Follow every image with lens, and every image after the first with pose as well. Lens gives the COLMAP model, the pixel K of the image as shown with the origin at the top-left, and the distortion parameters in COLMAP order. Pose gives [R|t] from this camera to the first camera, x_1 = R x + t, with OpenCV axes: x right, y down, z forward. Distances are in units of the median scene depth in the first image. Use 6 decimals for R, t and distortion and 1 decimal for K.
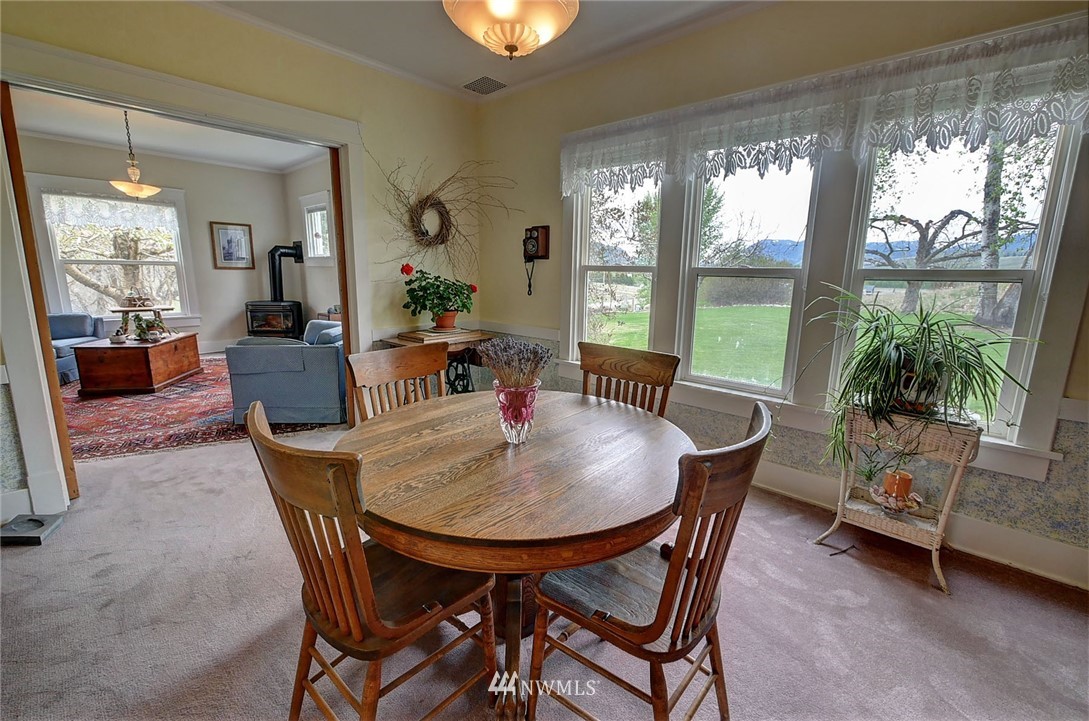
lens RADIAL K [[449.5, 0, 551.7], [0, 449.5, 361.5], [0, 0, 1]] dist [-0.001979, 0.000027]
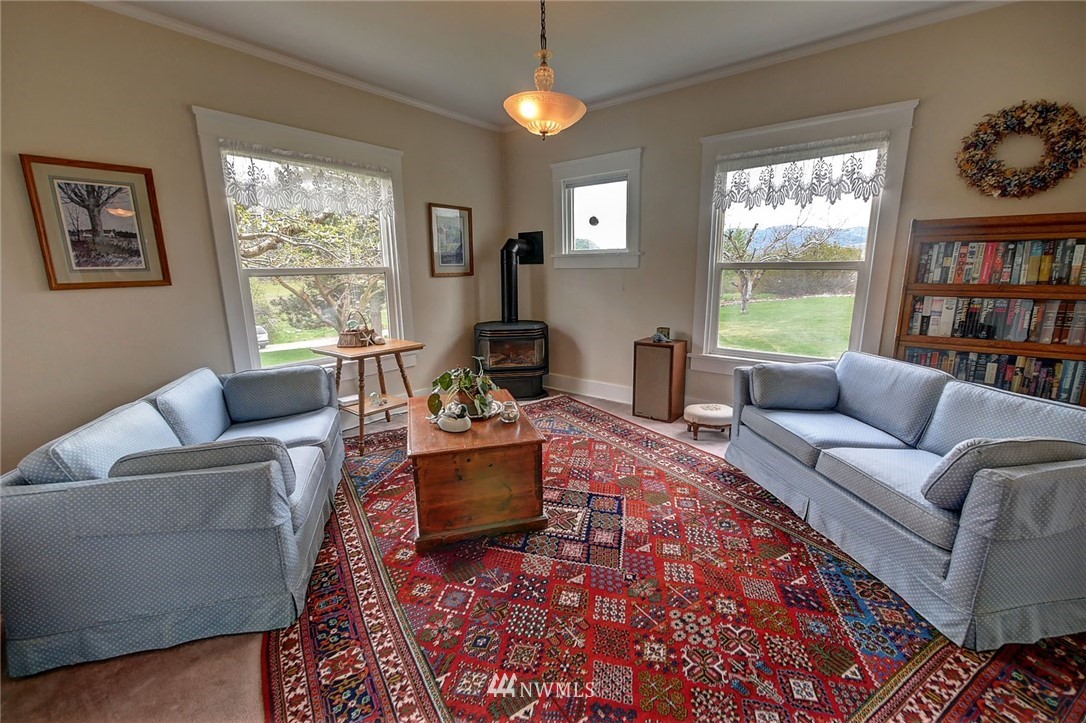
lens RADIAL K [[450.2, 0, 542.2], [0, 450.2, 362.3], [0, 0, 1]] dist [-0.008496, 0.000482]
pose [[0.997510, -0.036317, 0.060453, -0.220818], [0.035730, 0.999304, 0.010765, -0.029582], [-0.060802, -0.008578, 0.998113, 0.120121]]
